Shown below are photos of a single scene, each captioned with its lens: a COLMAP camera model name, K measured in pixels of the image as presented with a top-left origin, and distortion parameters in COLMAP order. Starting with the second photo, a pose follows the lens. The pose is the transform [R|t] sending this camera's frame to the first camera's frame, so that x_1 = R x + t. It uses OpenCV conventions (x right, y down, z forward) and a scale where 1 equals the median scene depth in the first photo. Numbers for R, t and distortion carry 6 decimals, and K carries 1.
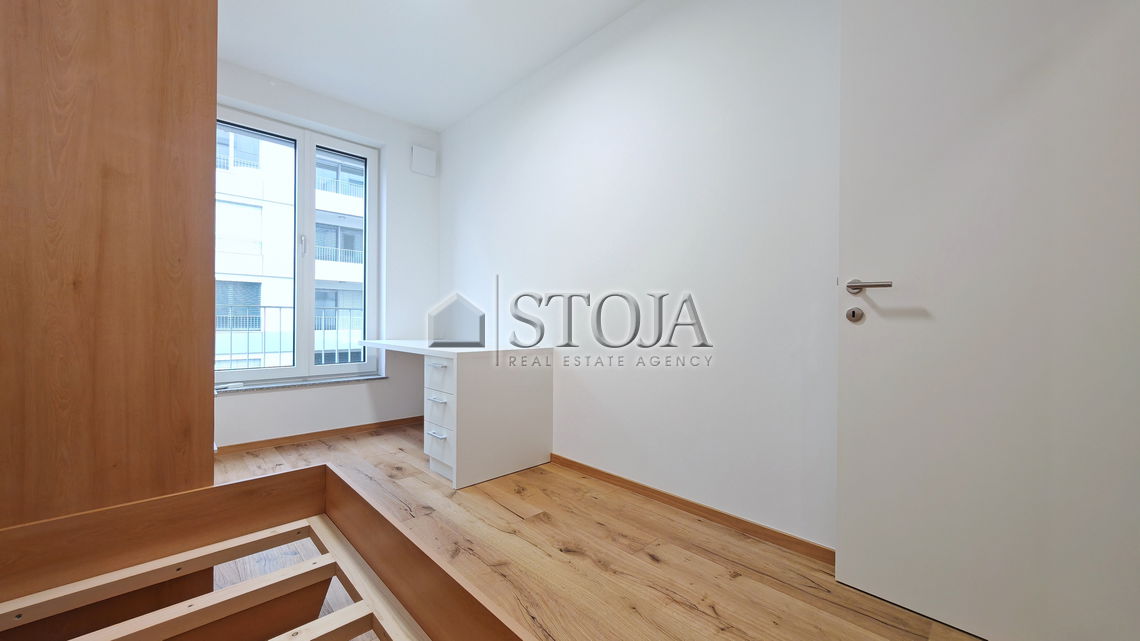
lens RADIAL K [[423.5, 0, 570.0], [0, 423.5, 320.5], [0, 0, 1]] dist [-0.001220, 0.000124]
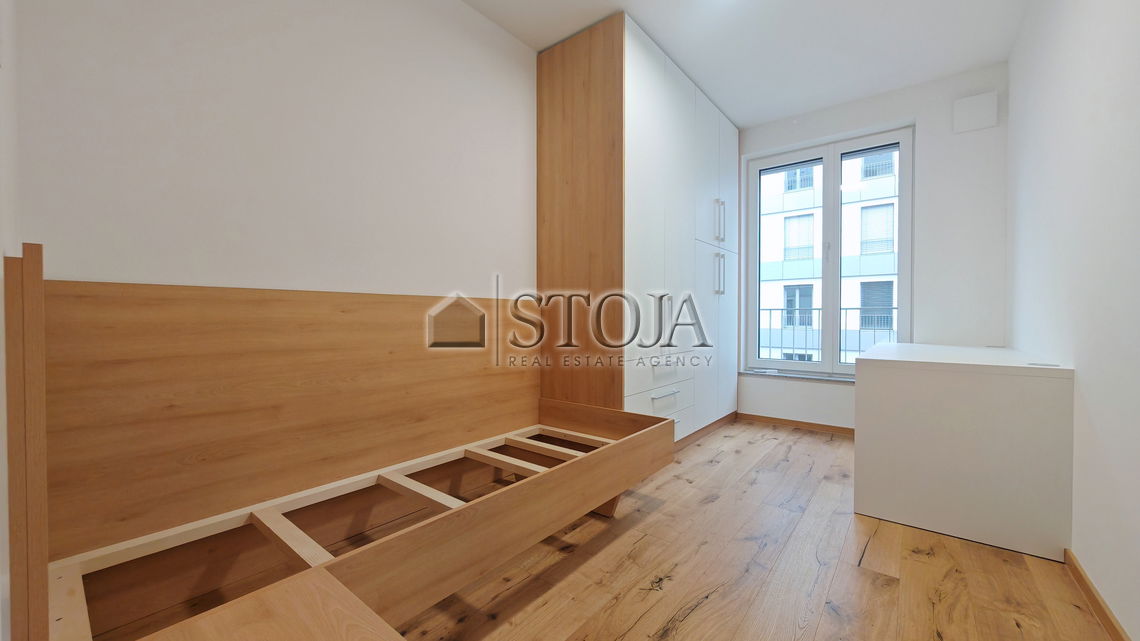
lens RADIAL K [[423.5, 0, 570.0], [0, 423.5, 320.5], [0, 0, 1]] dist [-0.001220, 0.000124]
pose [[0.126833, -0.001977, -0.991922, 0.476432], [0.000487, 0.999998, -0.001930, 0.000810], [0.991924, -0.000238, 0.126834, 0.268007]]
